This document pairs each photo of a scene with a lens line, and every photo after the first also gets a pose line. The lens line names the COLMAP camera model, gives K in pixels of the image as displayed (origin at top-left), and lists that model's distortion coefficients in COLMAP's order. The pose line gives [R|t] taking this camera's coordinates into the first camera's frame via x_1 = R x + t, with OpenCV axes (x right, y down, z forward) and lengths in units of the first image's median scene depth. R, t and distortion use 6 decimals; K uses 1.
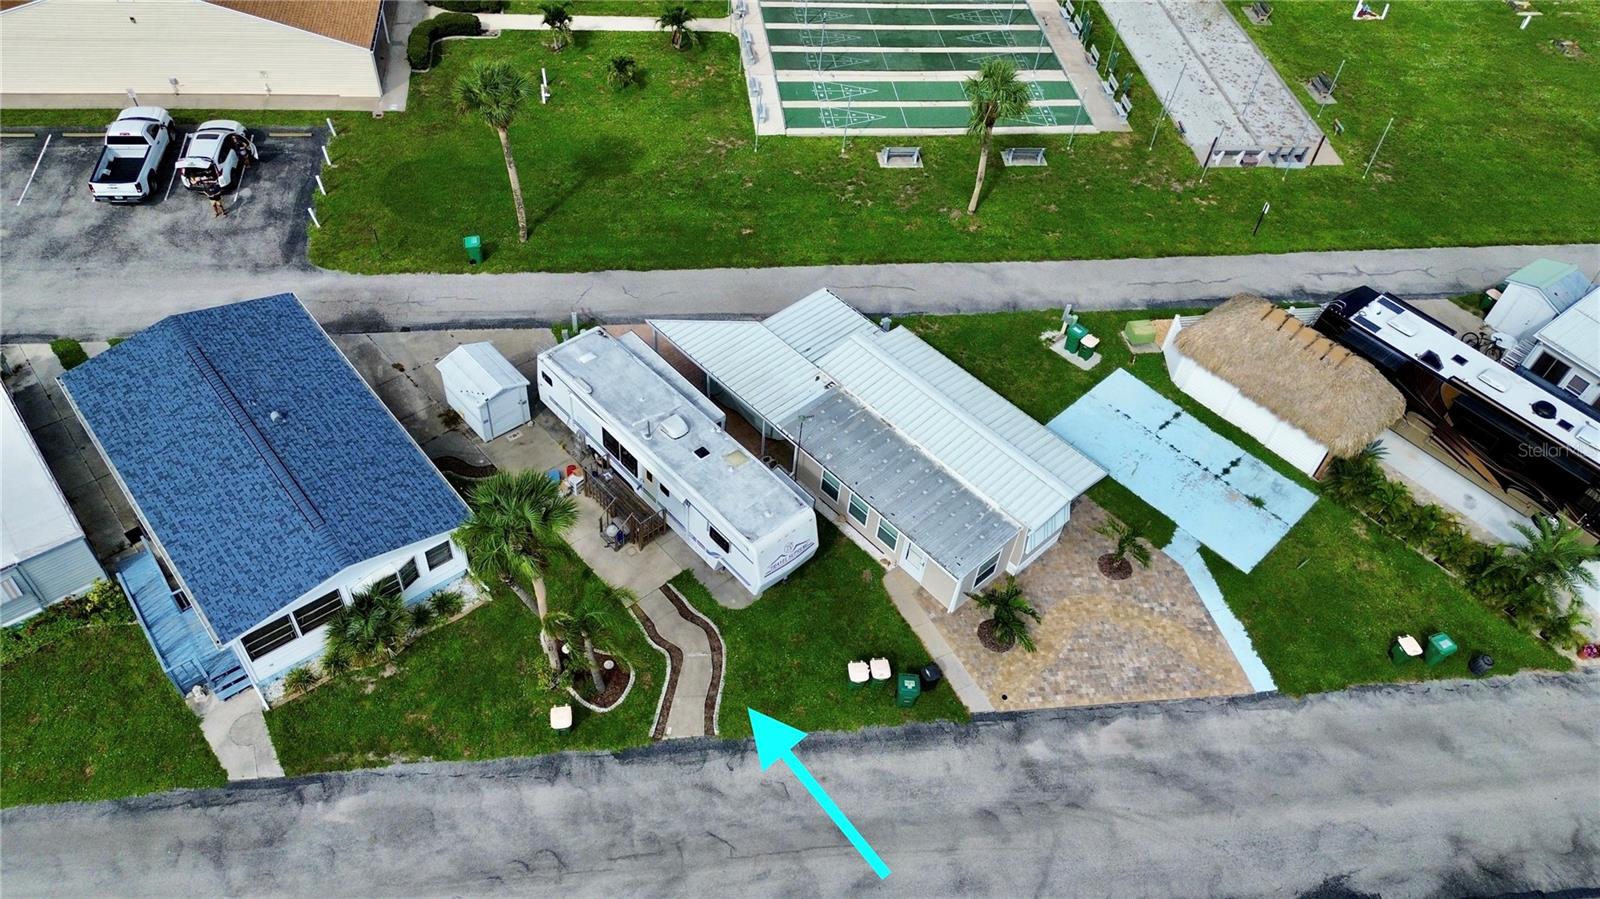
lens RADIAL K [[1135.0, 0, 798.0], [0, 1135.0, 447.5], [0, 0, 1]] dist [0.069696, -0.065916]
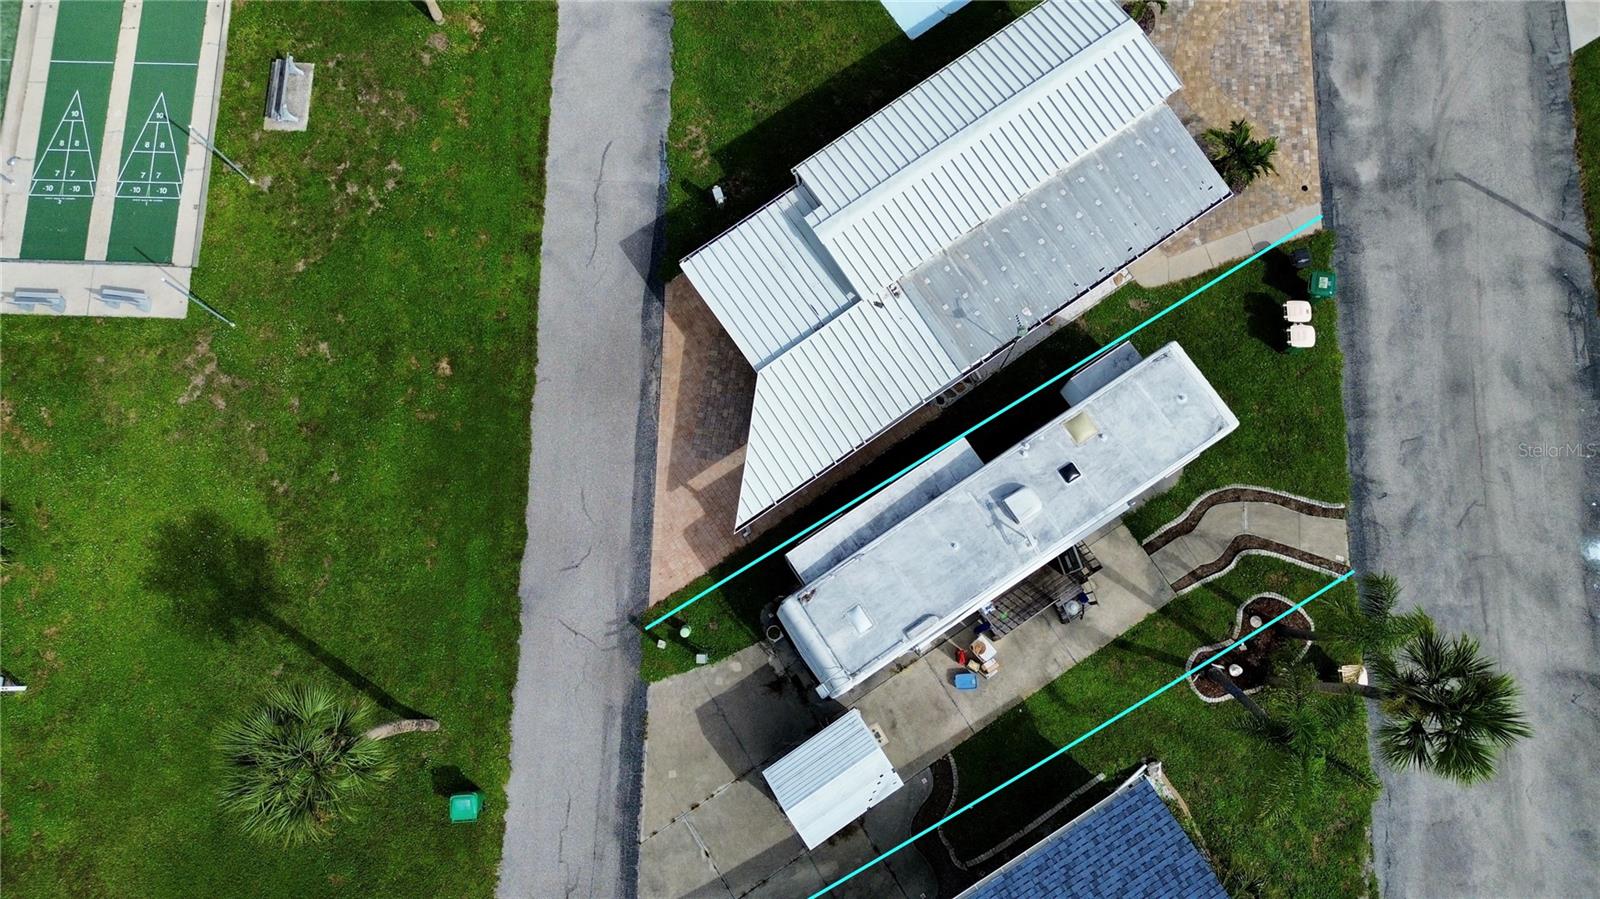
lens RADIAL K [[1135.0, 0, 799.8], [0, 1135.0, 452.8], [0, 0, 1]] dist [0.069696, -0.065916]
pose [[0.152954, -0.981299, 0.116864, -0.165747], [0.748230, 0.192245, 0.634976, -0.534148], [-0.645568, -0.009681, 0.763642, 0.487063]]
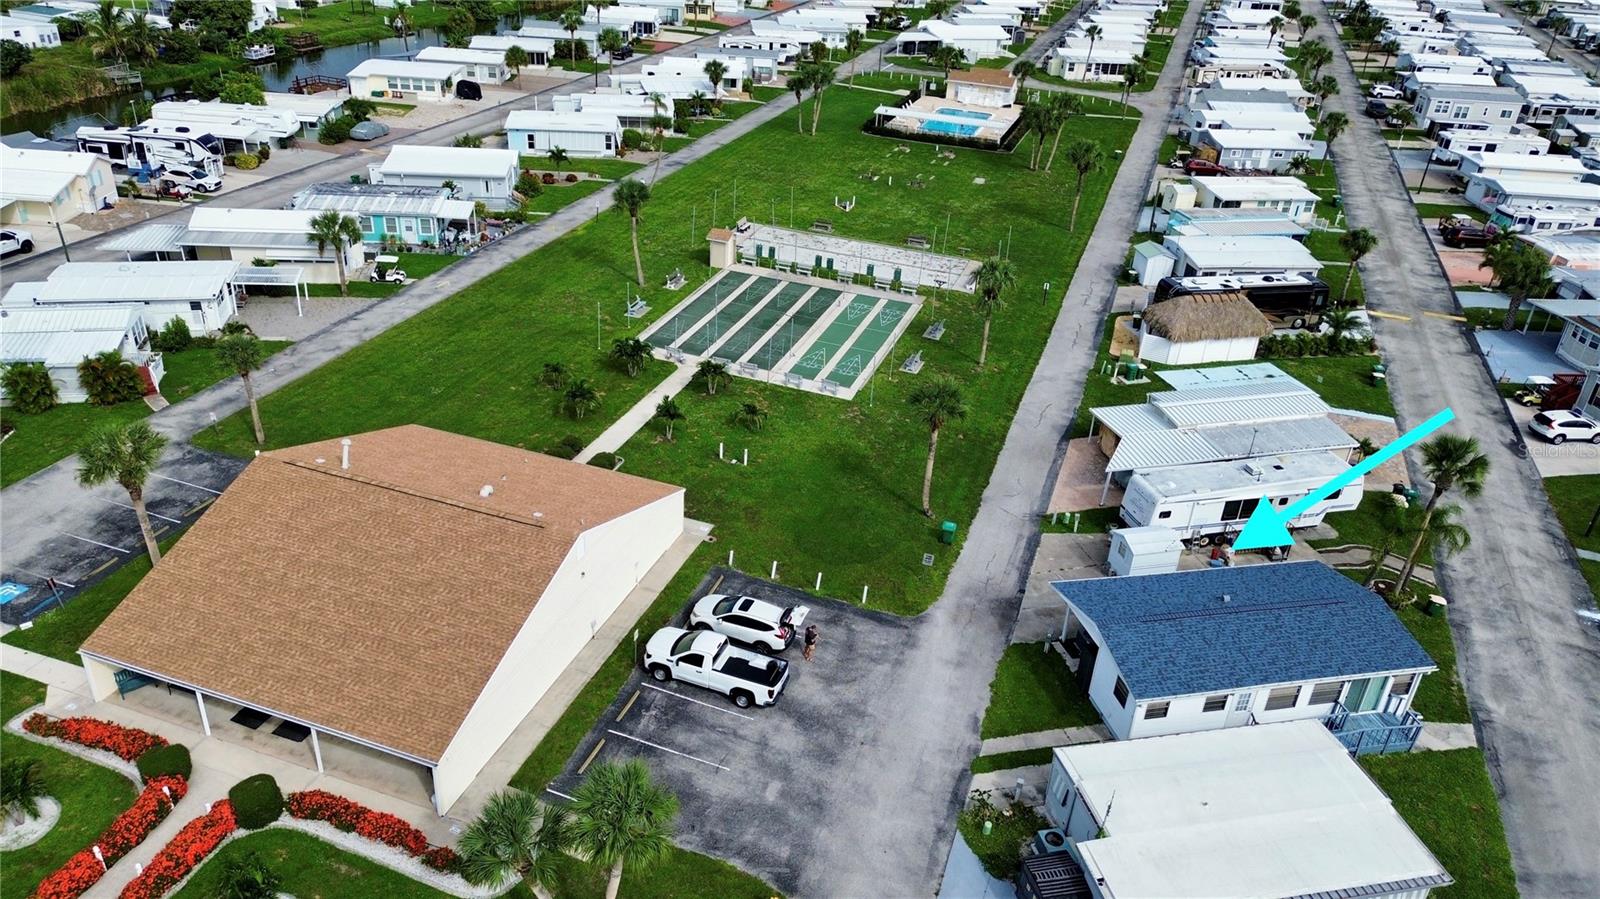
lens RADIAL K [[1135.0, 0, 799.9], [0, 1135.0, 447.6], [0, 0, 1]] dist [0.069696, -0.065916]
pose [[0.458861, -0.472634, 0.752372, -1.384835], [0.640461, 0.762861, 0.088615, -0.512935], [-0.615838, 0.441203, 0.652751, 0.325356]]
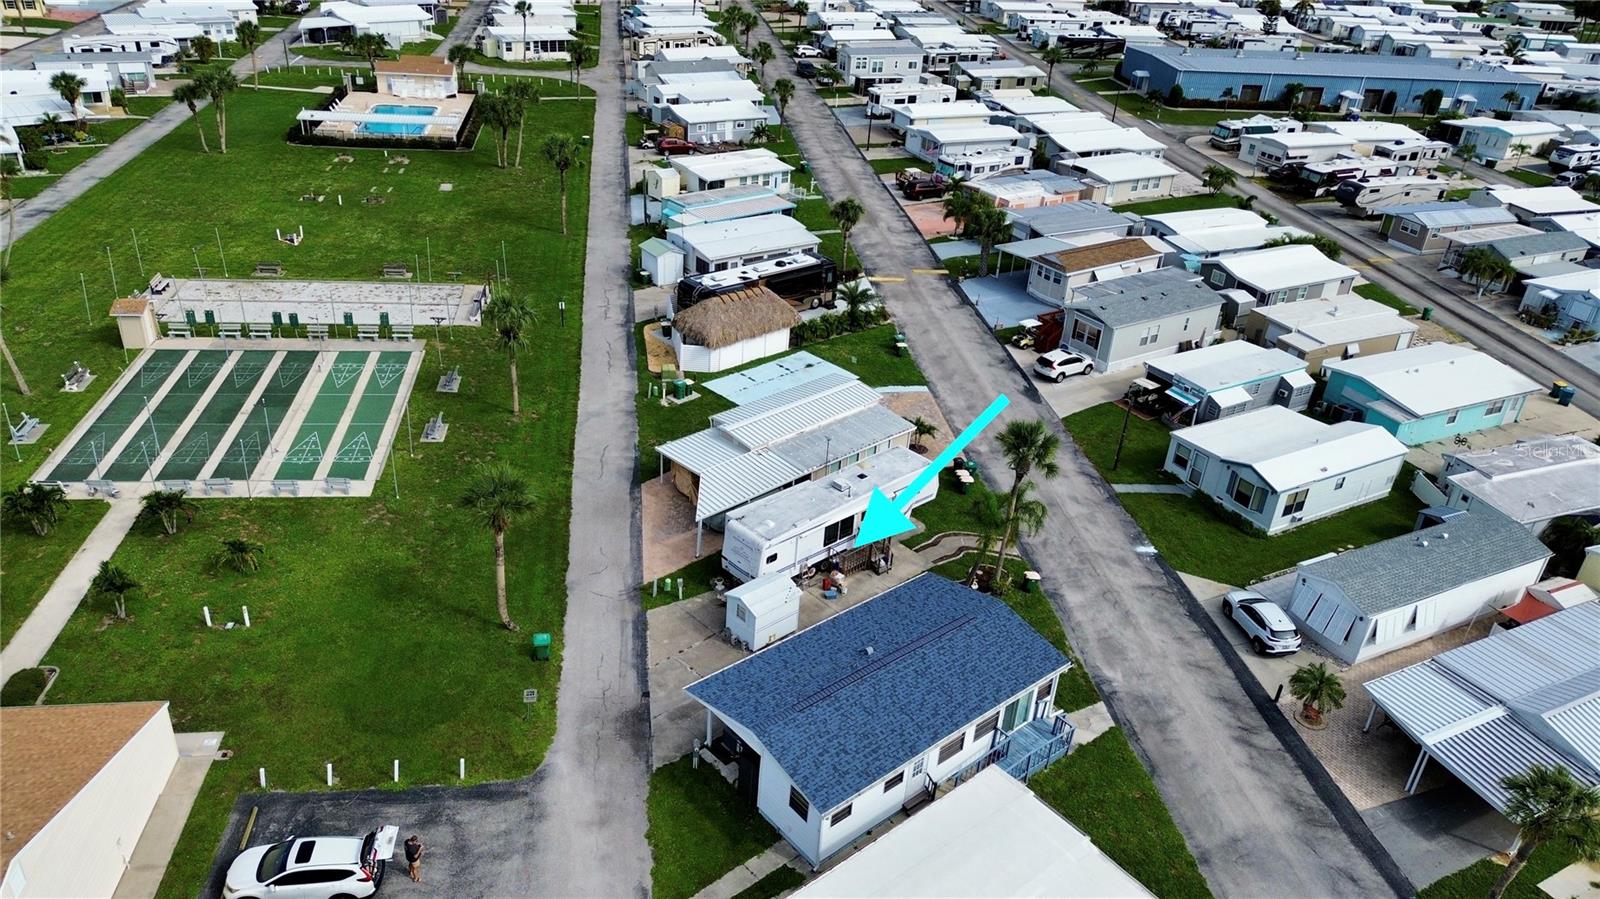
lens RADIAL K [[1135.0, 0, 806.7], [0, 1135.0, 447.5], [0, 0, 1]] dist [0.069696, -0.065916]
pose [[-0.003857, -0.544602, 0.838686, -1.168986], [0.688492, 0.606807, 0.397197, -0.588669], [-0.725234, 0.578960, 0.372613, 0.423747]]
